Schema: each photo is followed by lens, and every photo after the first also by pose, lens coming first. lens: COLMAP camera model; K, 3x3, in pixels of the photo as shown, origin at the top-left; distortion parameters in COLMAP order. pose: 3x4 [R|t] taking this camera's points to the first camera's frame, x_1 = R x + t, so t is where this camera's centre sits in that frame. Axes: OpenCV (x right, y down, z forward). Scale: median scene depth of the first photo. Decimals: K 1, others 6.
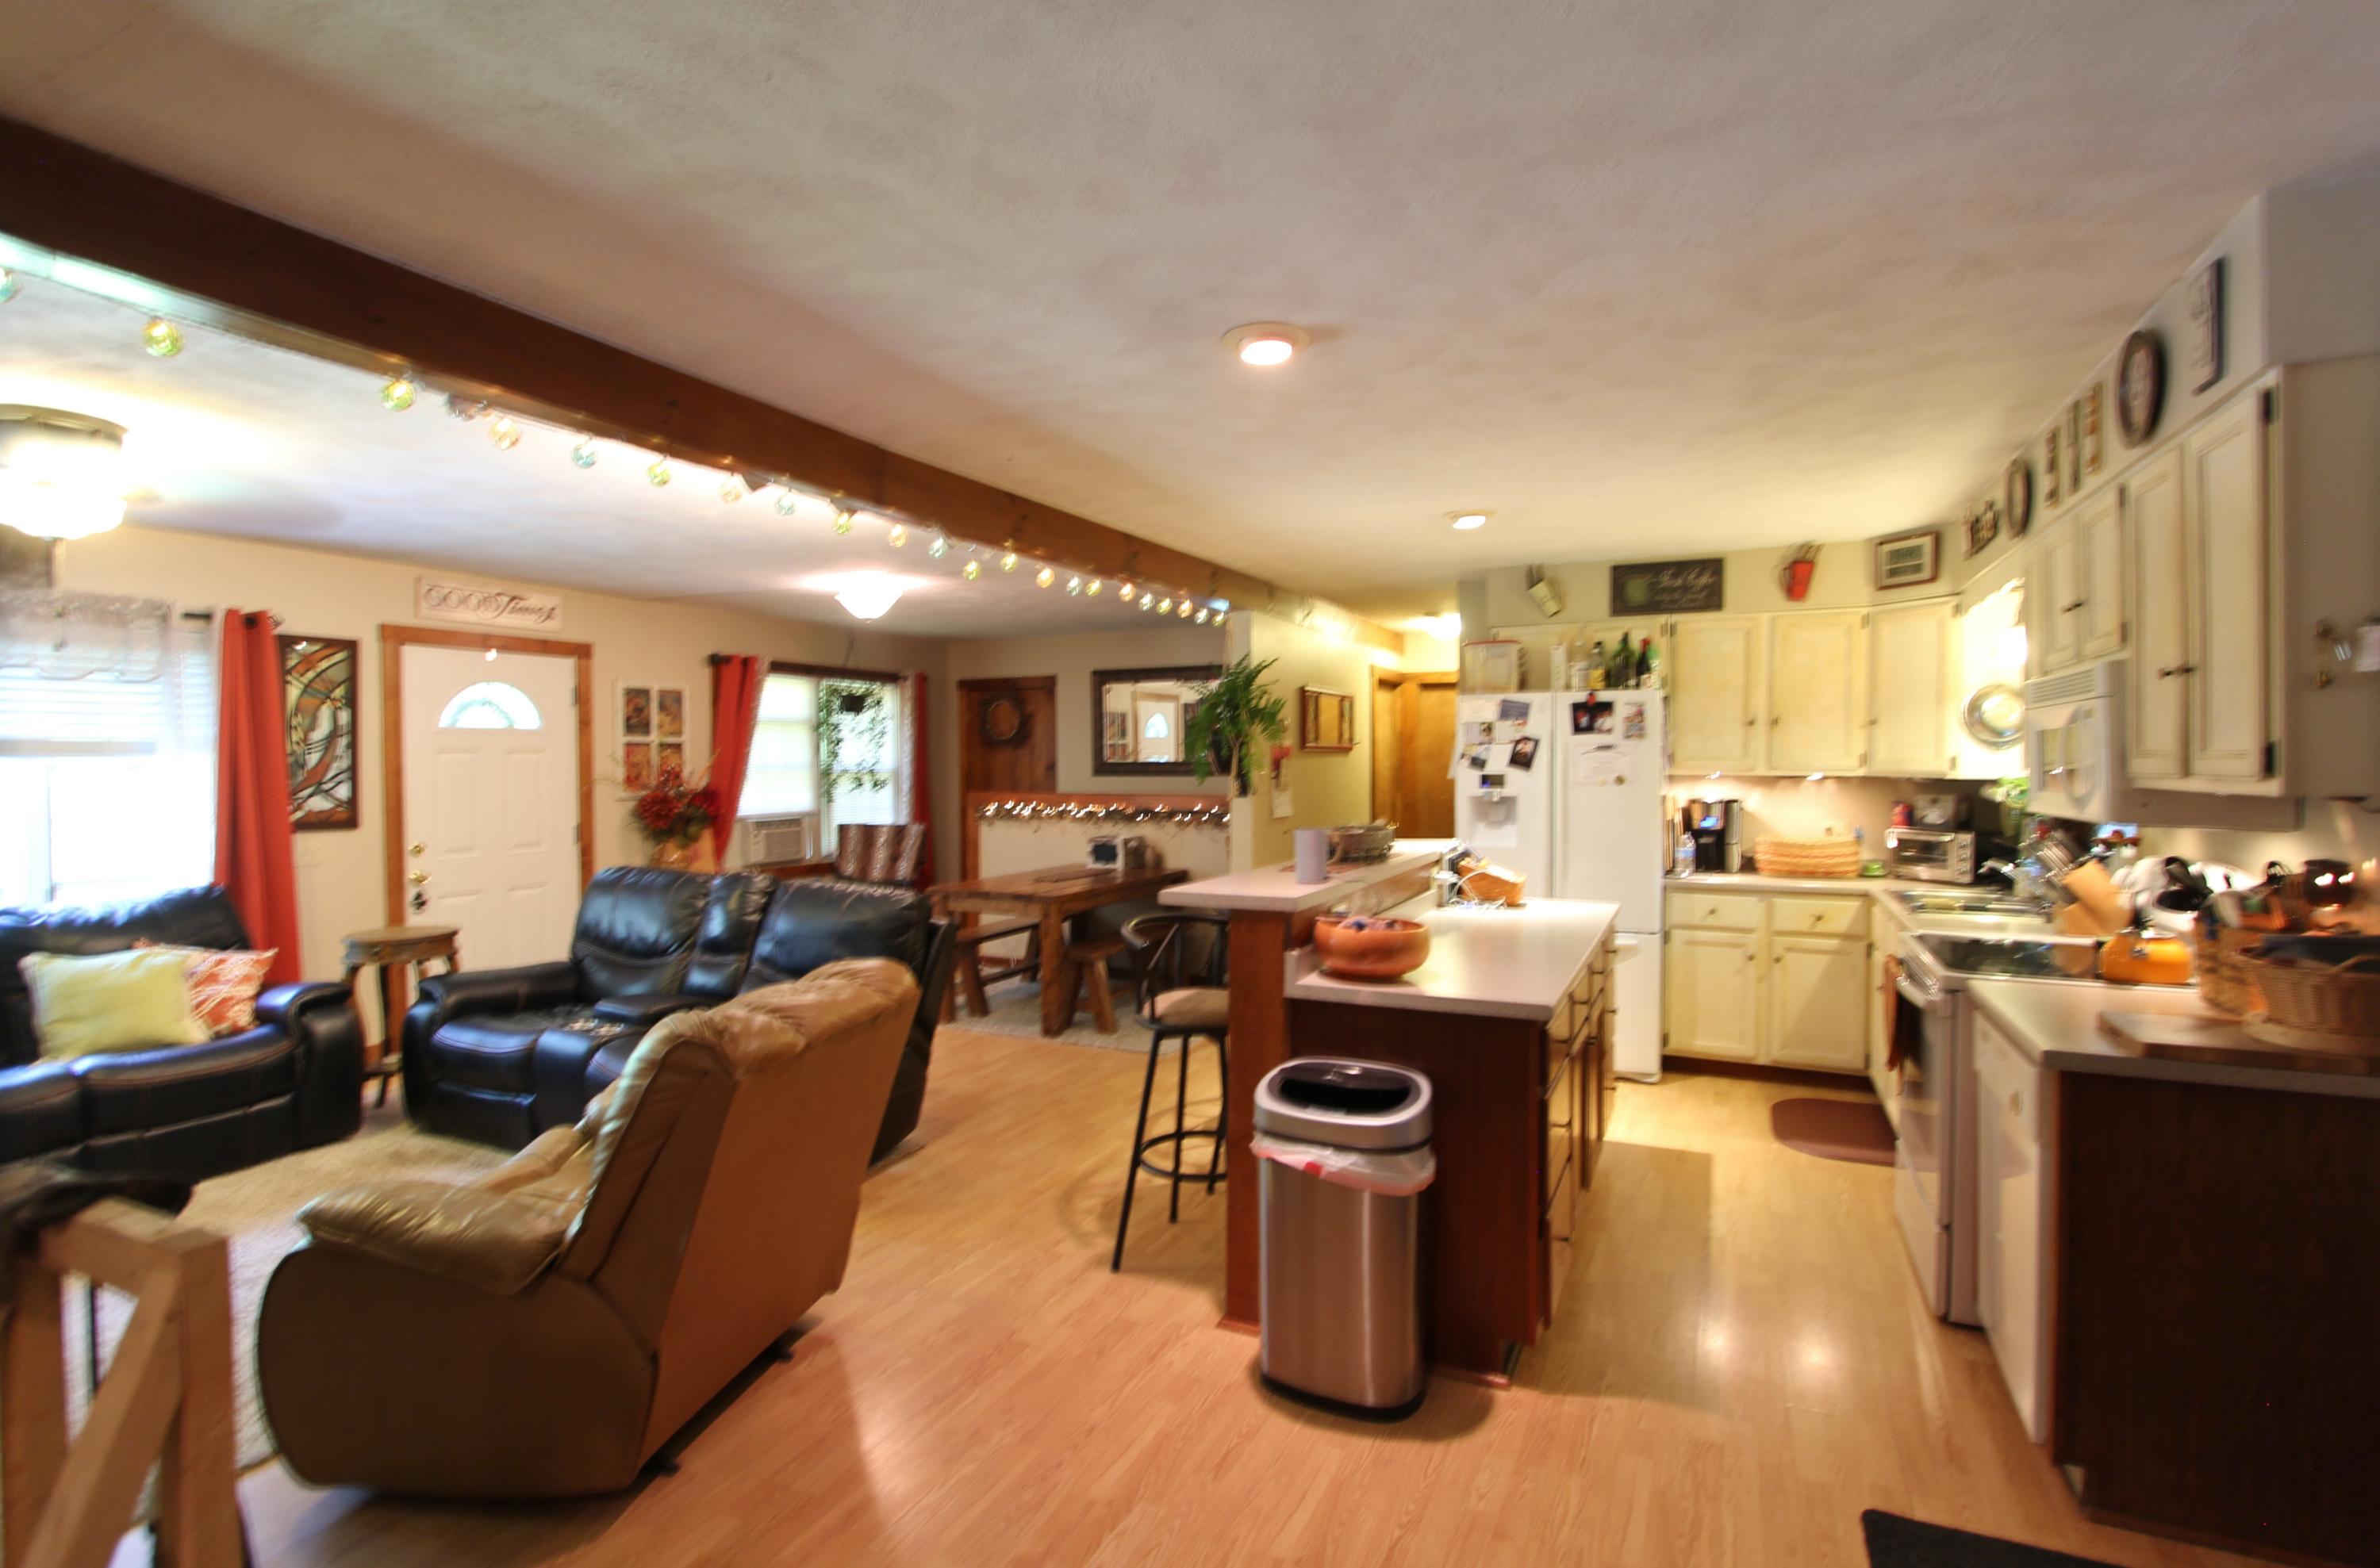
lens RADIAL K [[1102.7, 0, 1174.0], [0, 1102.7, 783.9], [0, 0, 1]] dist [-0.010771, -0.000239]
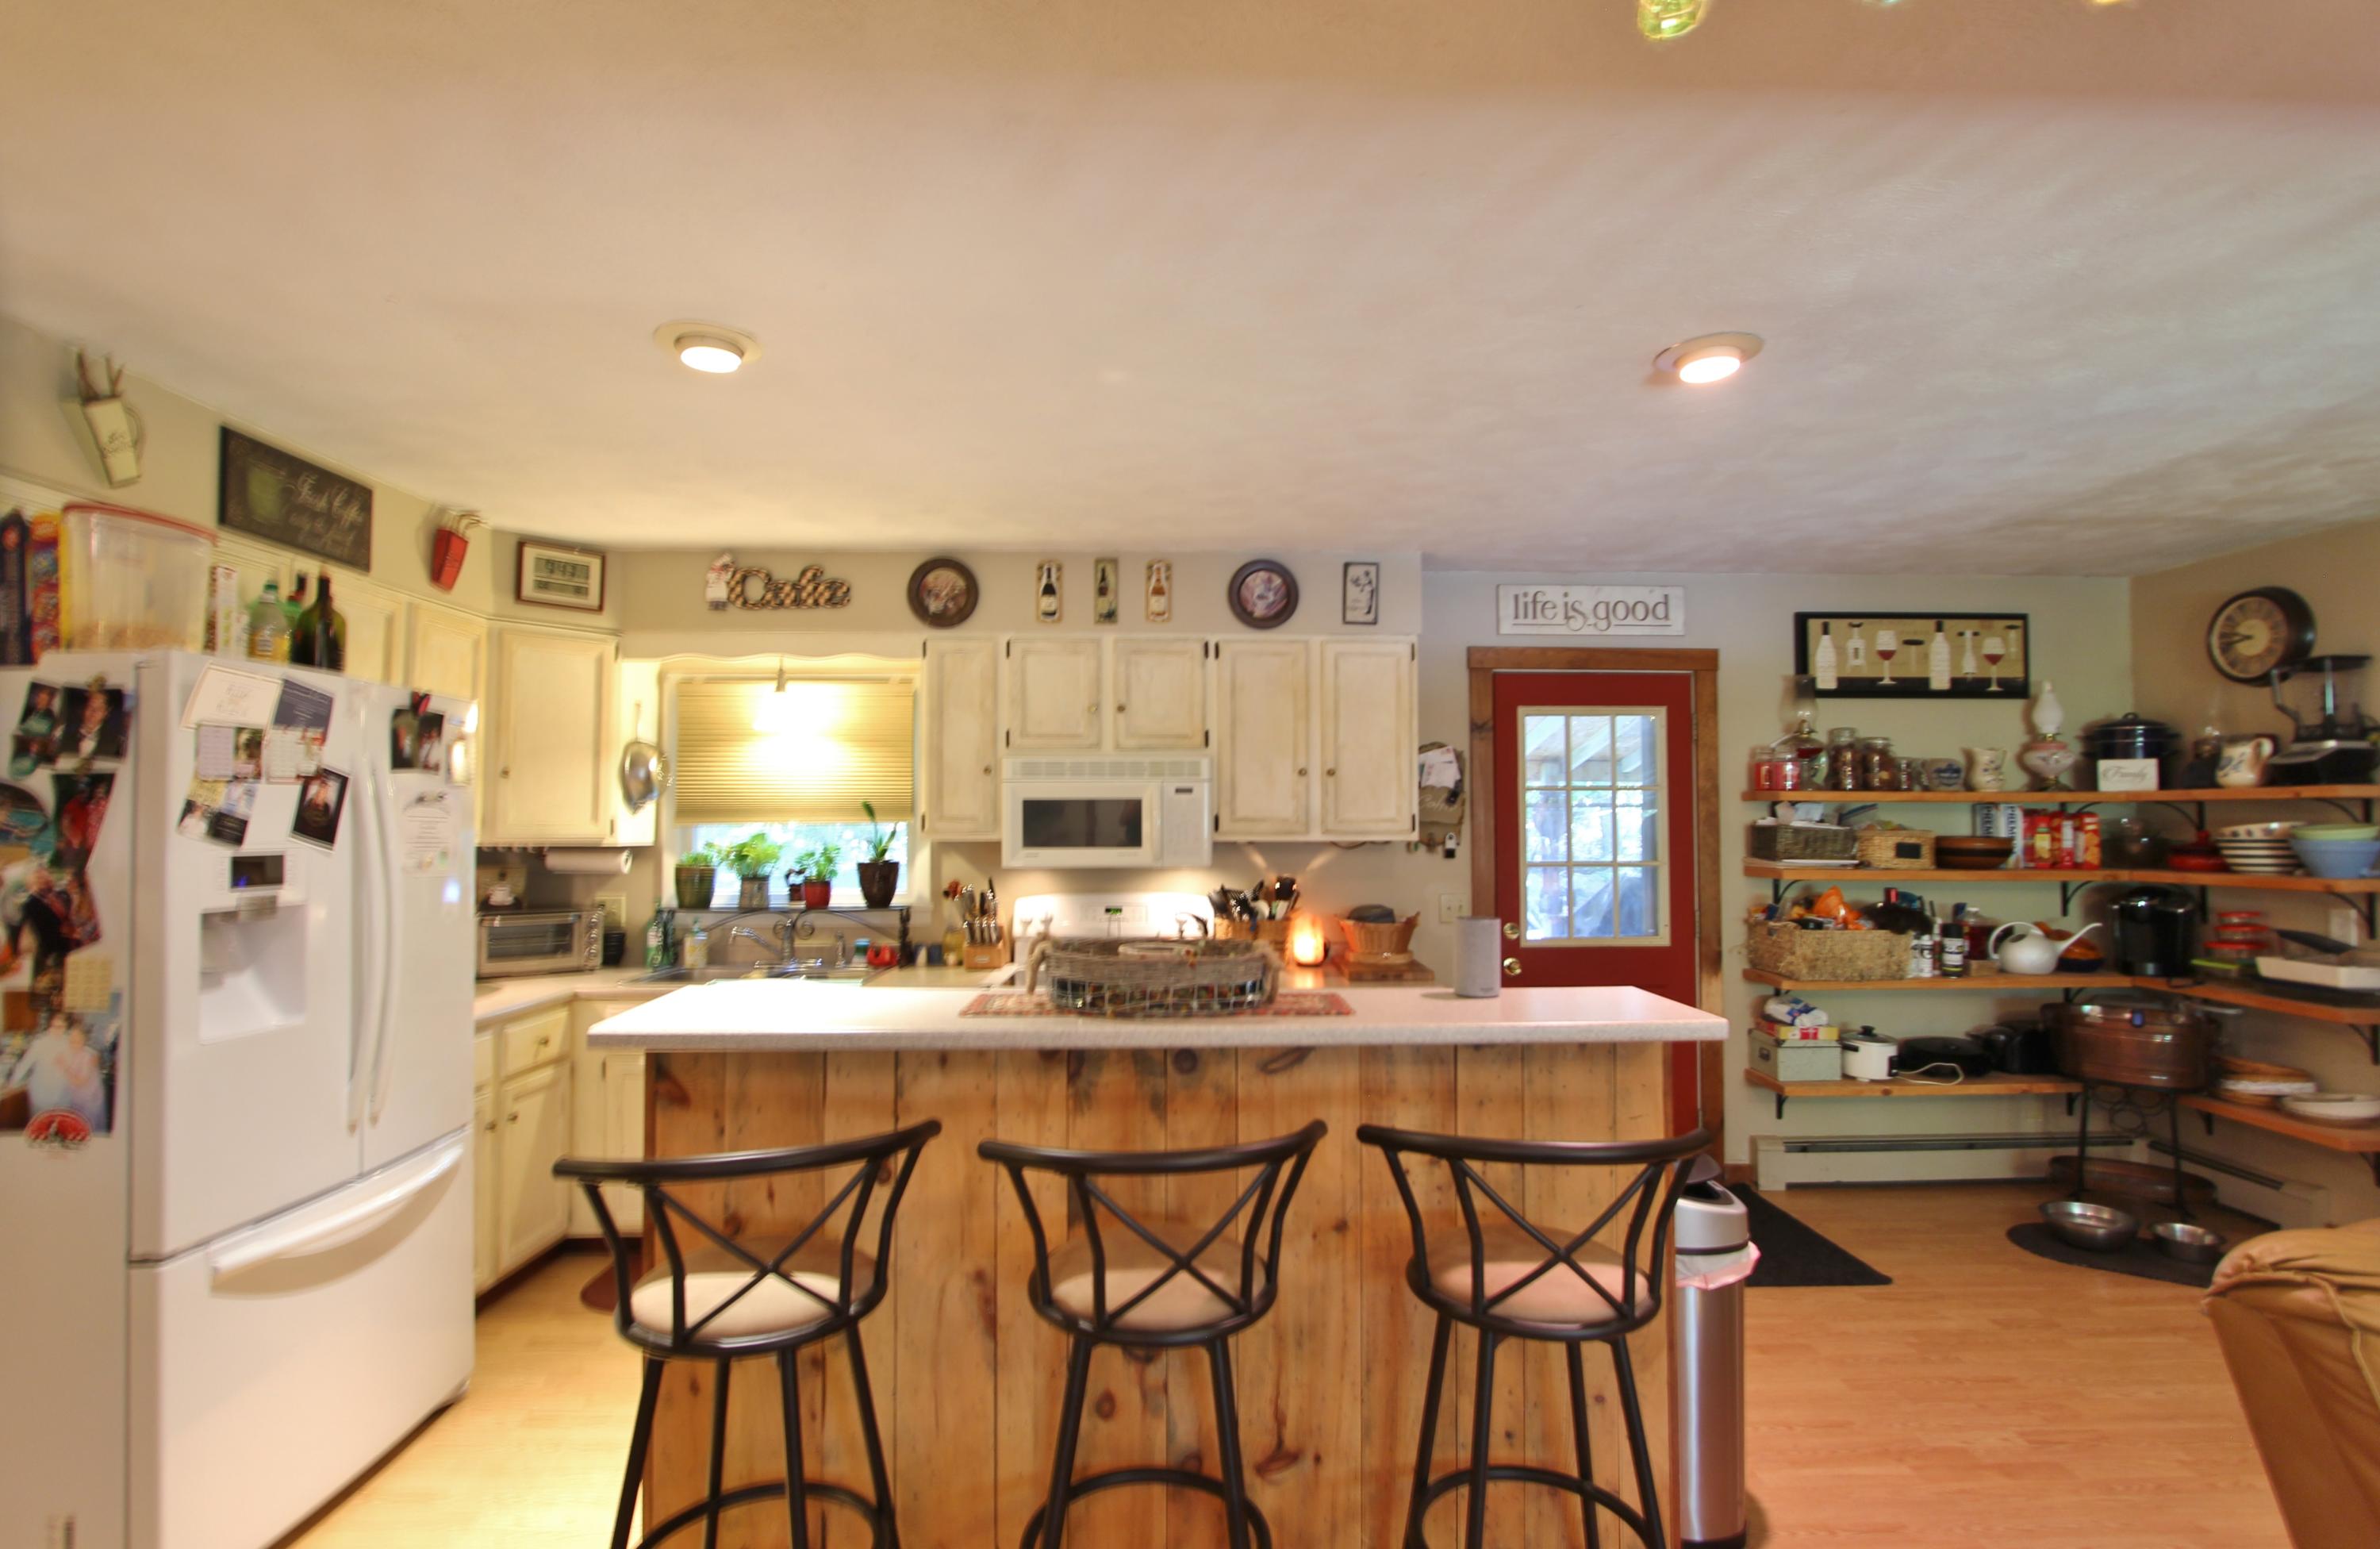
lens RADIAL K [[1132.9, 0, 1204.2], [0, 1132.9, 774.9], [0, 0, 1]] dist [-0.010315, 0.000831]
pose [[-0.483243, 0.042214, 0.874468, -0.258429], [0.021518, 0.999108, -0.036340, -0.016139], [-0.875222, 0.001256, -0.483720, 0.910734]]
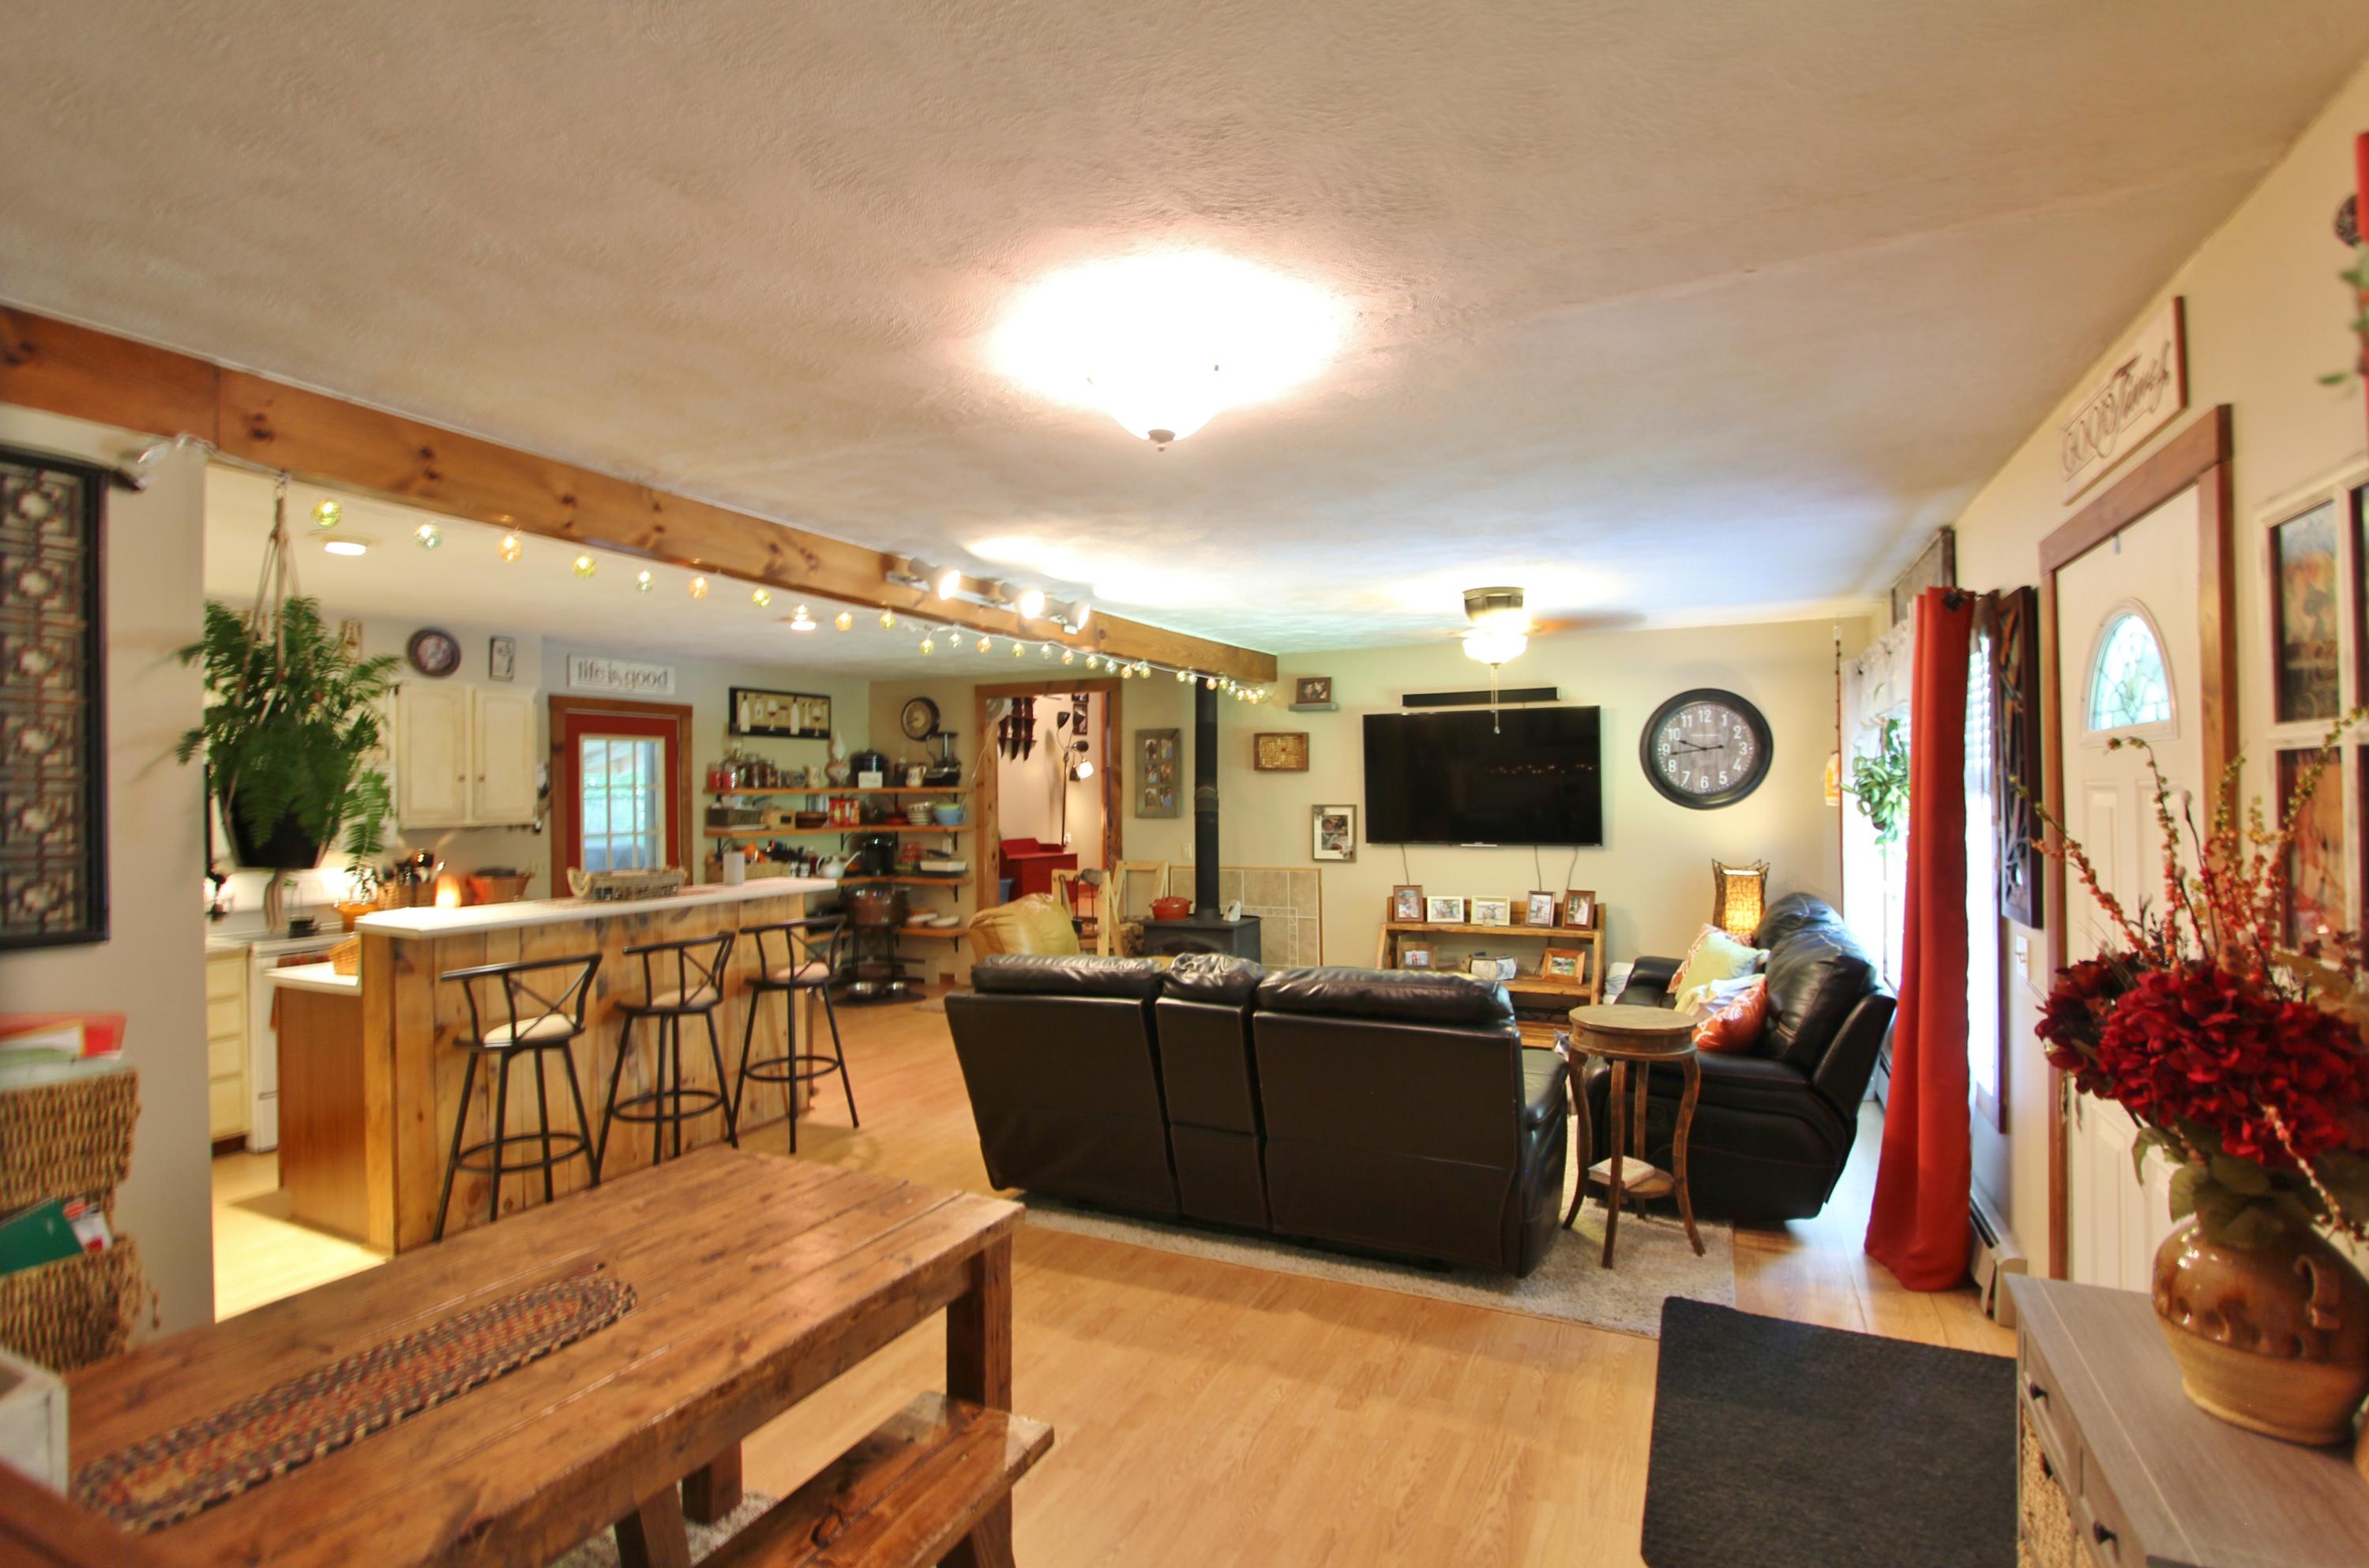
lens RADIAL K [[1097.7, 0, 1192.5], [0, 1097.7, 779.7], [0, 0, 1]] dist [-0.010771, -0.000239]
pose [[-0.999782, 0.016095, -0.013313, -0.331574], [0.015908, 0.999775, 0.014025, -0.048462], [0.013535, 0.013811, -0.999813, 1.607710]]
